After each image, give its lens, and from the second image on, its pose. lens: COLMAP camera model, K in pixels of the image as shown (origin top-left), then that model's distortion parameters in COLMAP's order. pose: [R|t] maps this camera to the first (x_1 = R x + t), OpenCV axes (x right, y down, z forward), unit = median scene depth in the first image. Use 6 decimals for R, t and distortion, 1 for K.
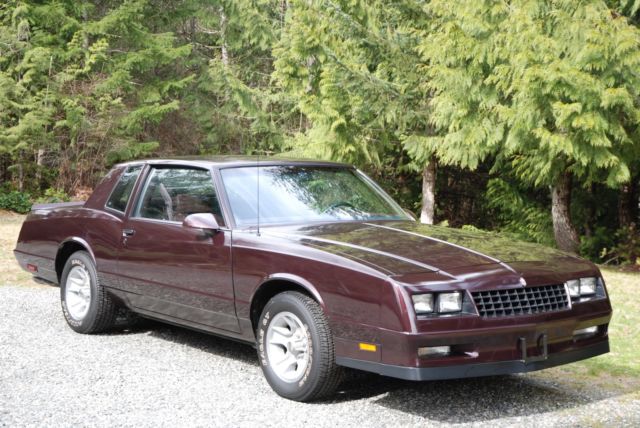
lens RADIAL K [[1169.6, 0, 317.1], [0, 1169.6, 223.0], [0, 0, 1]] dist [0.096031, 0.221138]
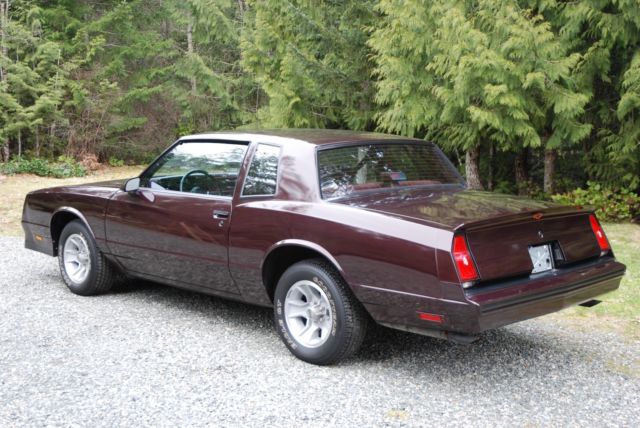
lens RADIAL K [[857.8, 0, 320.0], [0, 857.8, 214.0], [0, 0, 1]] dist [-0.014524, 0.315763]
pose [[0.996157, -0.017667, 0.085783, -0.048748], [0.013699, 0.998819, 0.046620, -0.008679], [-0.086506, -0.045266, 0.995222, 0.092294]]
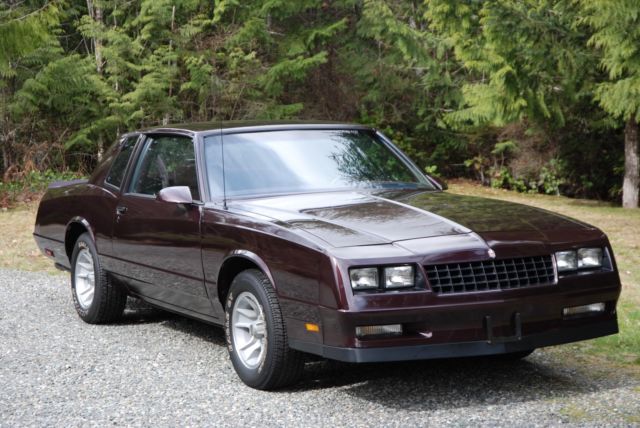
lens RADIAL K [[1516.5, 0, 305.0], [0, 1516.5, 213.6], [0, 0, 1]] dist [0.197246, 0.280150]
pose [[0.980708, -0.023515, -0.194061, 0.111825], [0.024855, 0.999681, 0.004473, 0.004909], [0.193894, -0.009210, 0.980979, -0.067420]]
